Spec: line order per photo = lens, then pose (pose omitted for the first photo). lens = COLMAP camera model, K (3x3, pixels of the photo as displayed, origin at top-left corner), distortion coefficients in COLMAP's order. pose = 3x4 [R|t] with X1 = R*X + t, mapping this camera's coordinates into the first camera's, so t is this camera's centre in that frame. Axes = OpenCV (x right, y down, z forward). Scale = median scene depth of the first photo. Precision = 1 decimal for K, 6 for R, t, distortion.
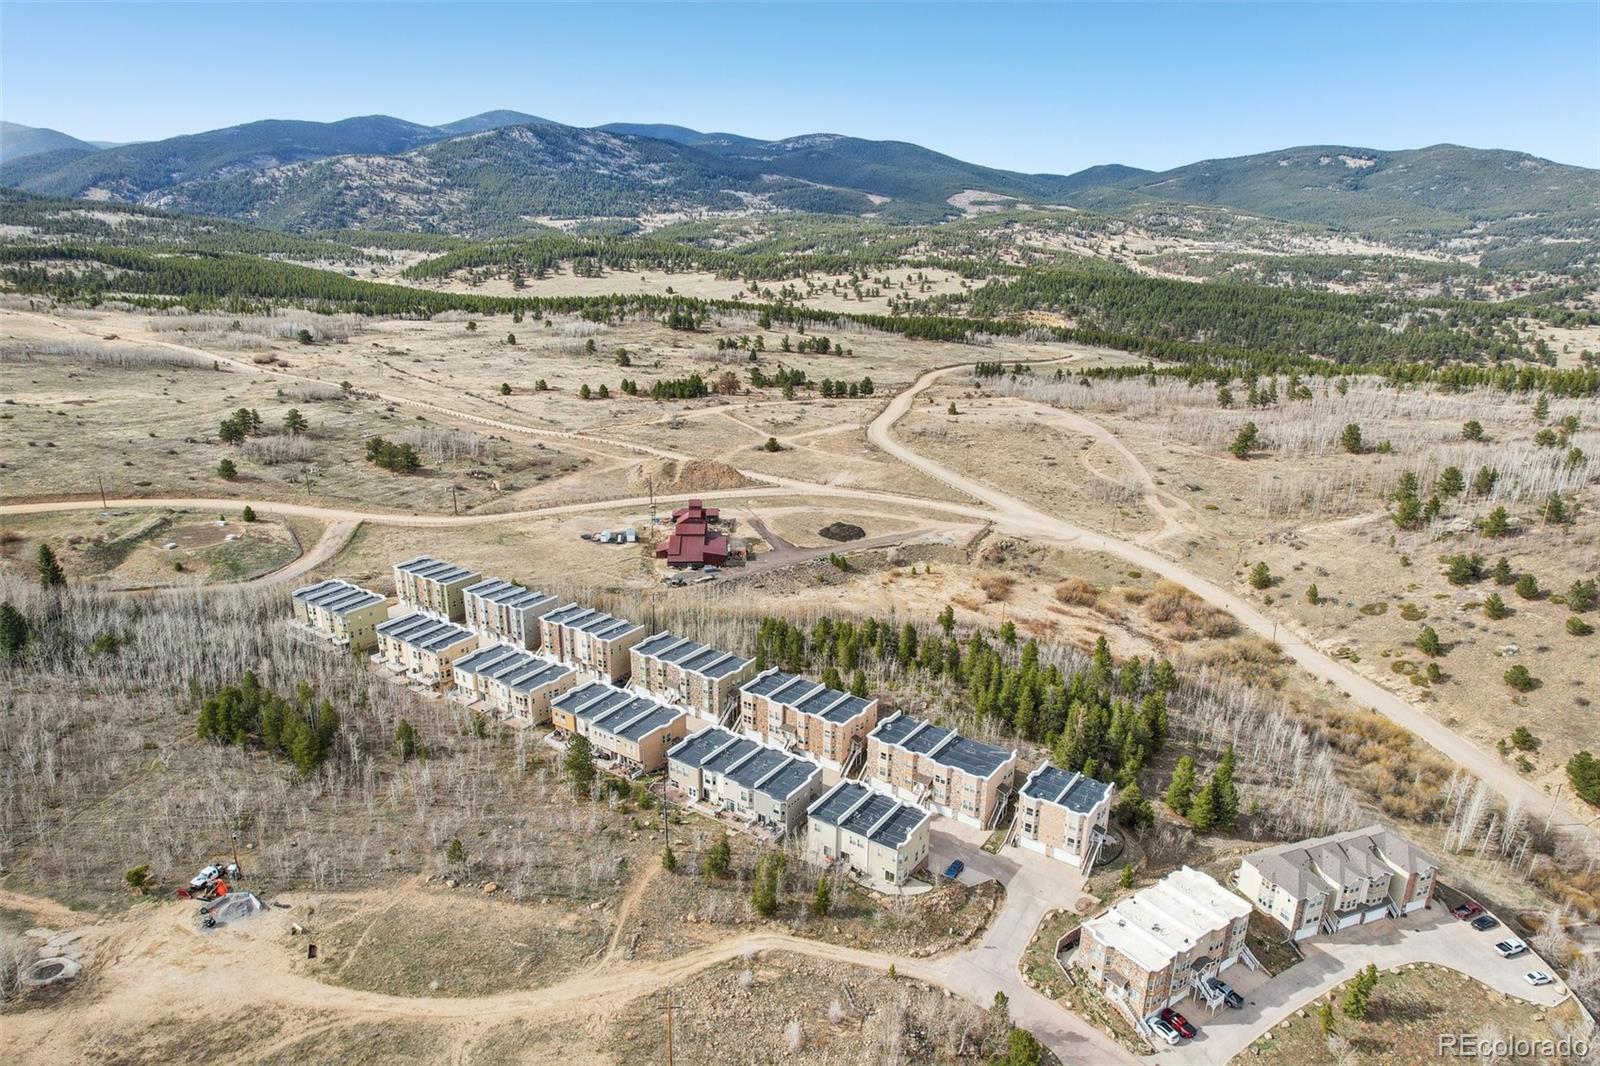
lens RADIAL K [[1026.4, 0, 801.9], [0, 1026.4, 538.1], [0, 0, 1]] dist [-0.083298, 0.073515]
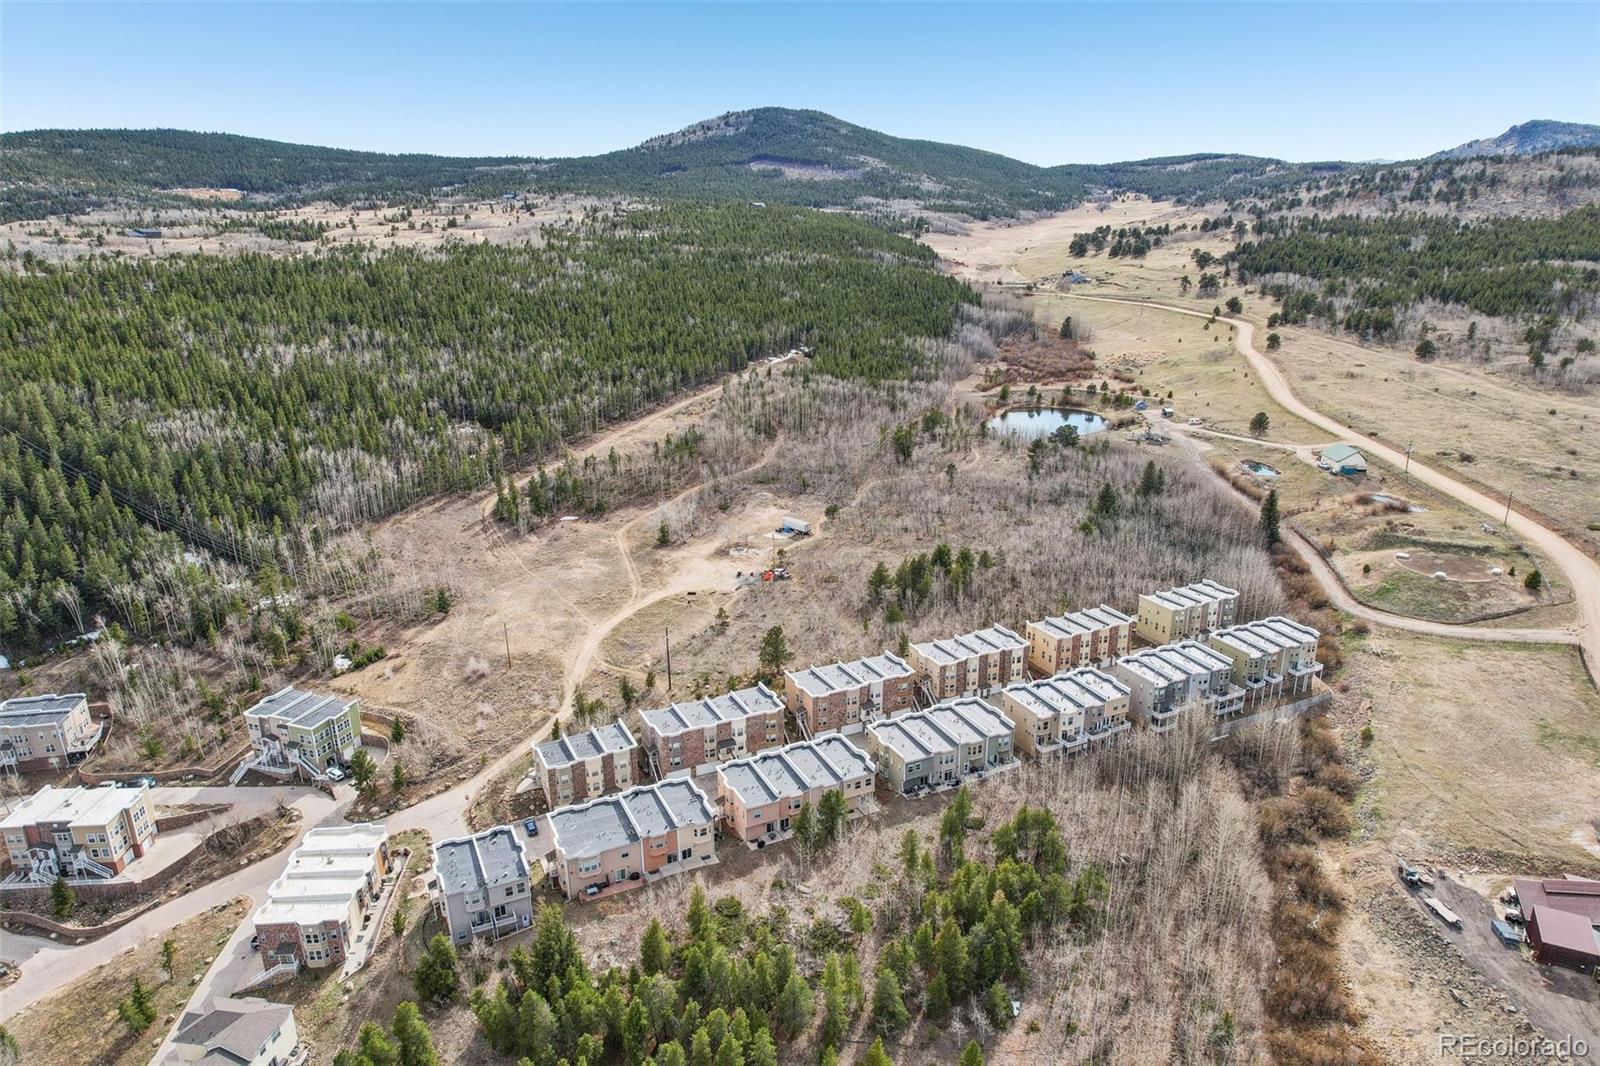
lens RADIAL K [[1026.4, 0, 801.9], [0, 1026.4, 538.1], [0, 0, 1]] dist [-0.083298, 0.073515]
pose [[-0.499579, 0.261765, -0.825772, 0.080563], [-0.265754, 0.860975, 0.433702, -0.047227], [0.824497, 0.436121, -0.360560, 0.147171]]
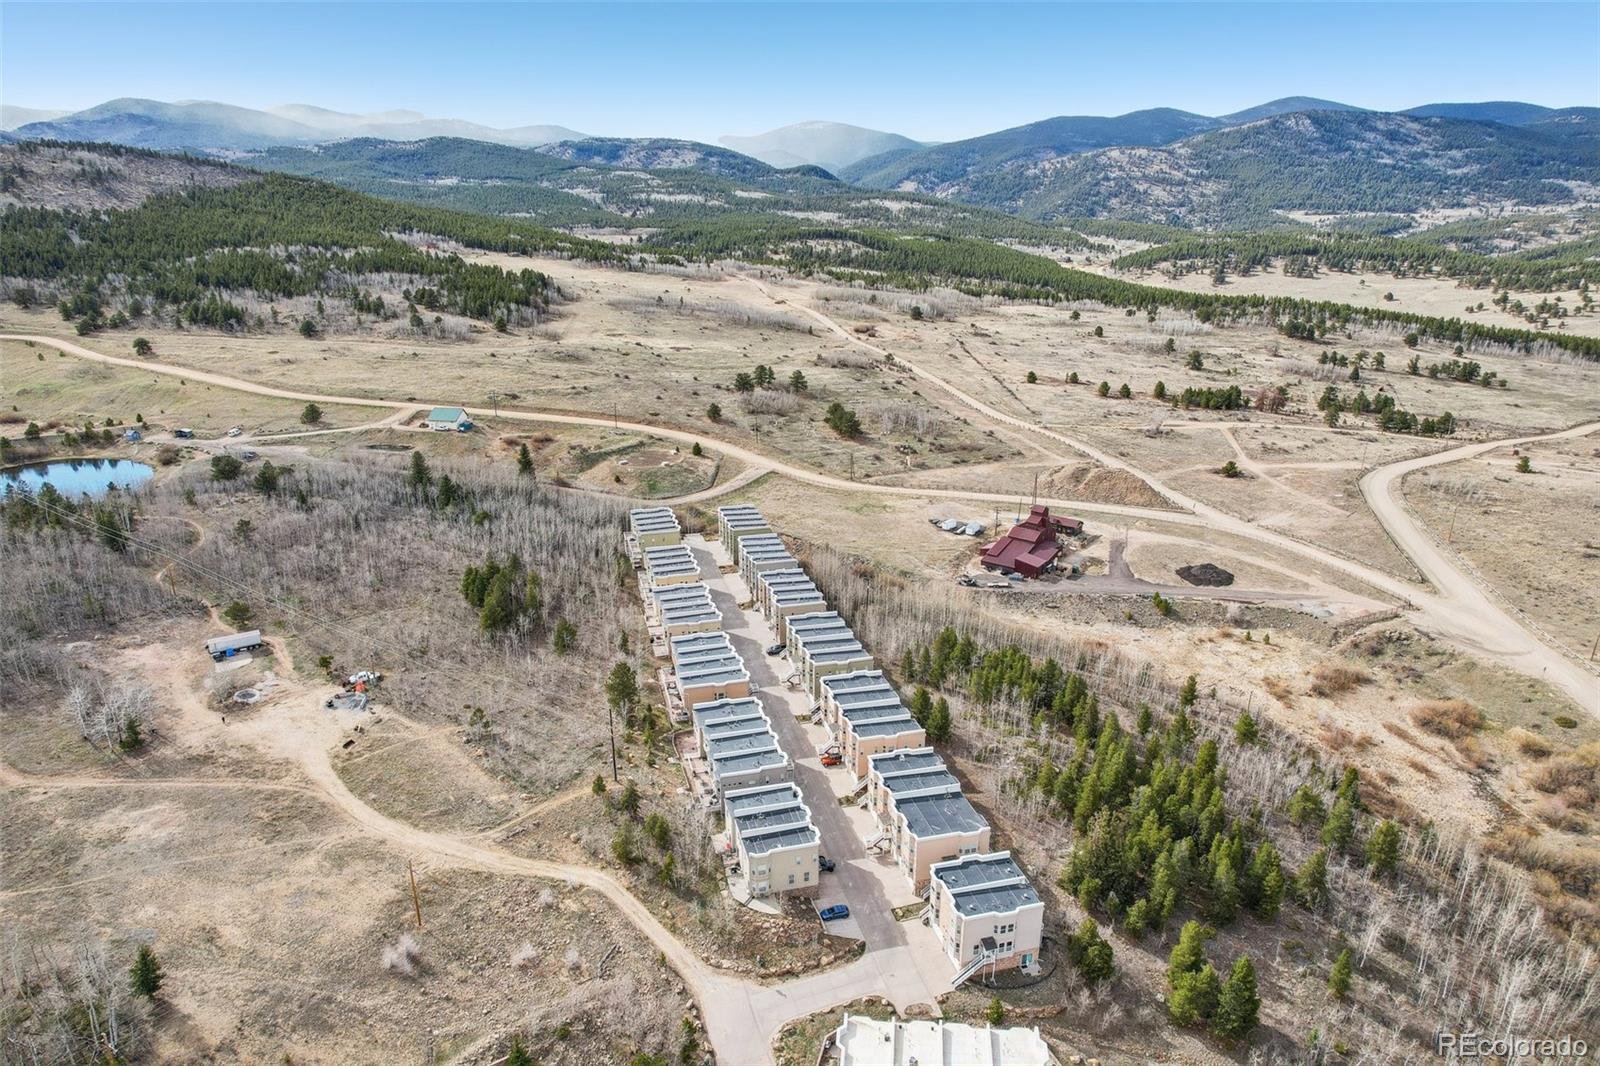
lens RADIAL K [[1026.4, 0, 801.9], [0, 1026.4, 538.1], [0, 0, 1]] dist [-0.083298, 0.073515]
pose [[0.757215, 0.199859, -0.621837, 0.062827], [-0.195140, 0.977777, 0.076635, -0.007175], [0.623334, 0.063316, 0.779388, 0.023642]]
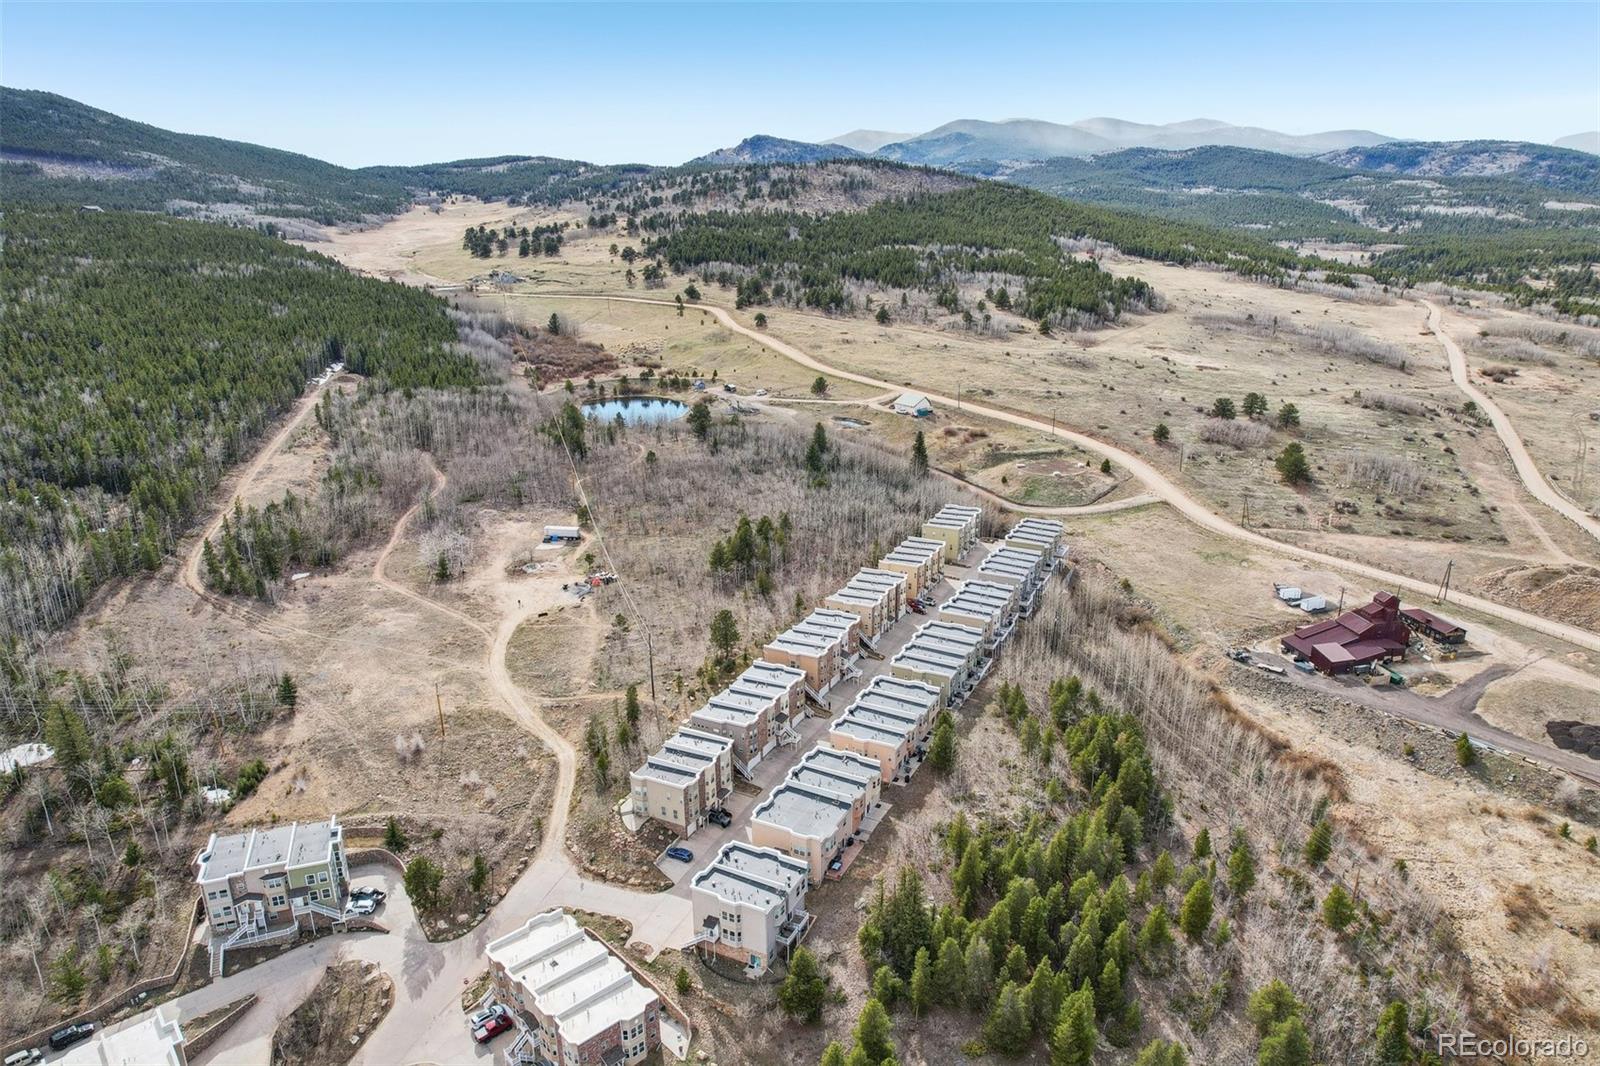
lens RADIAL K [[1026.4, 0, 801.9], [0, 1026.4, 538.1], [0, 0, 1]] dist [-0.083298, 0.073515]
pose [[0.140101, 0.297812, -0.944288, 0.101929], [-0.300785, 0.921425, 0.245976, -0.024647], [0.943345, 0.249566, 0.218670, 0.080622]]
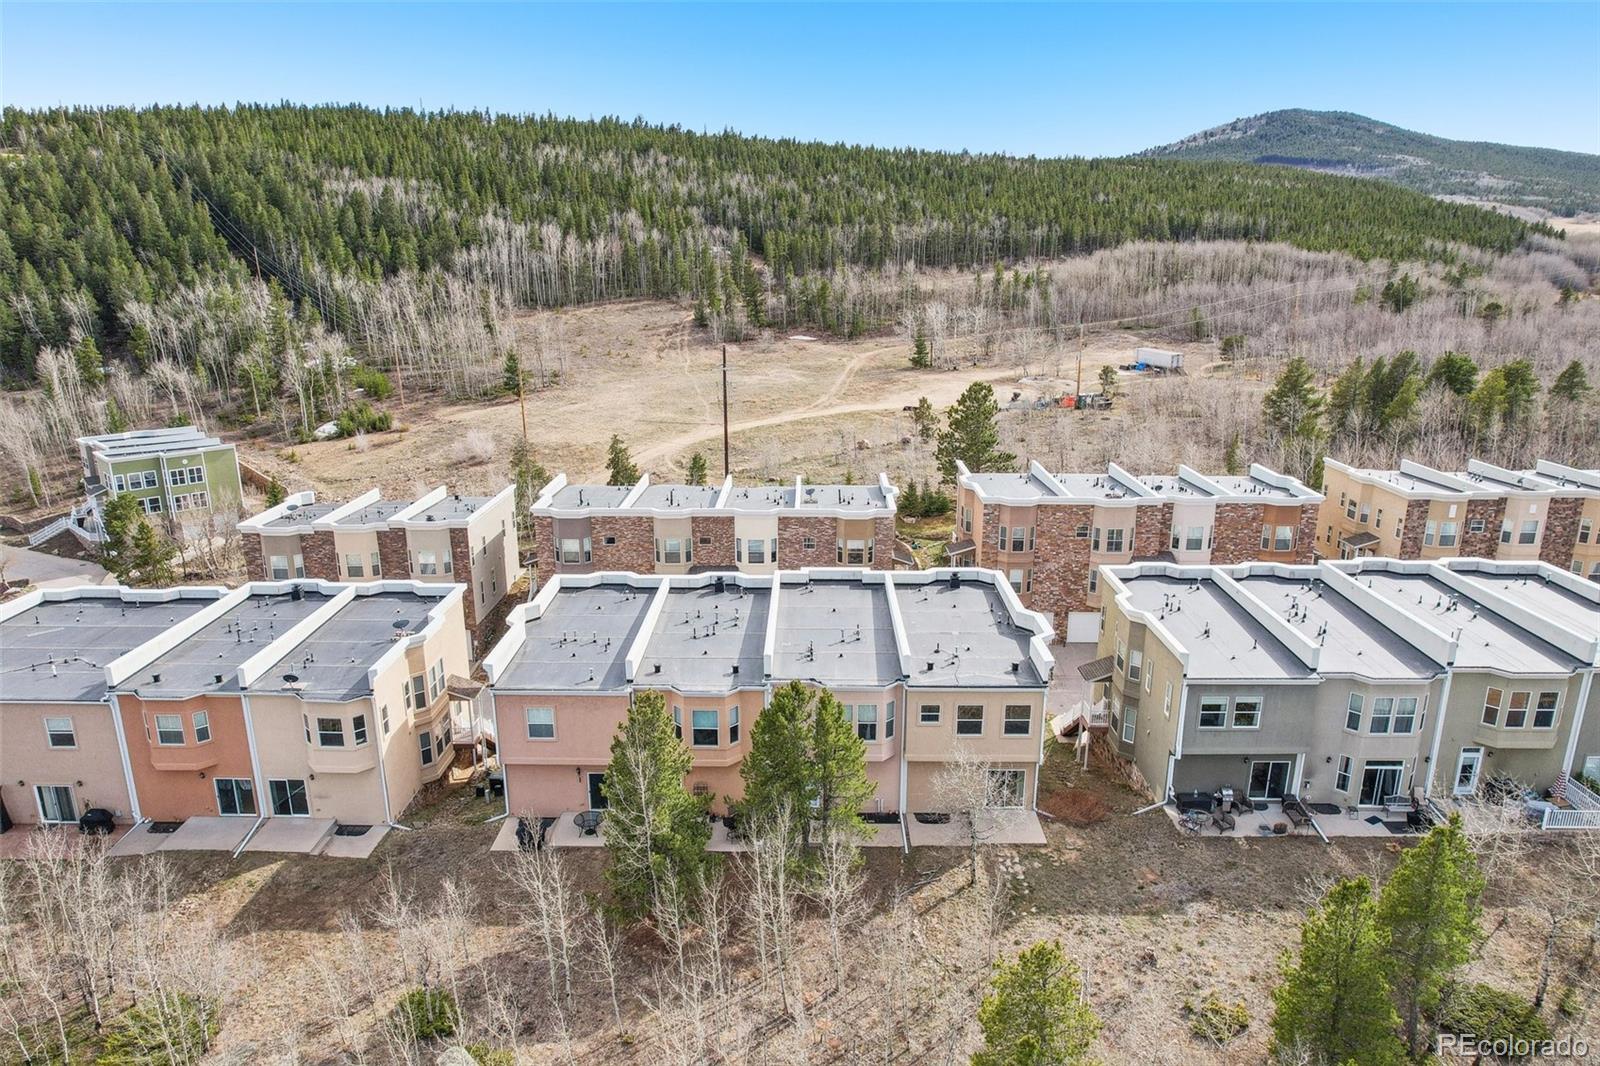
lens RADIAL K [[1026.4, 0, 801.9], [0, 1026.4, 538.1], [0, 0, 1]] dist [-0.083298, 0.073515]
pose [[-0.832709, 0.134646, -0.537091, 0.014295], [-0.182580, 0.848966, 0.495905, 0.002739], [0.522743, 0.511007, -0.682358, 0.138491]]
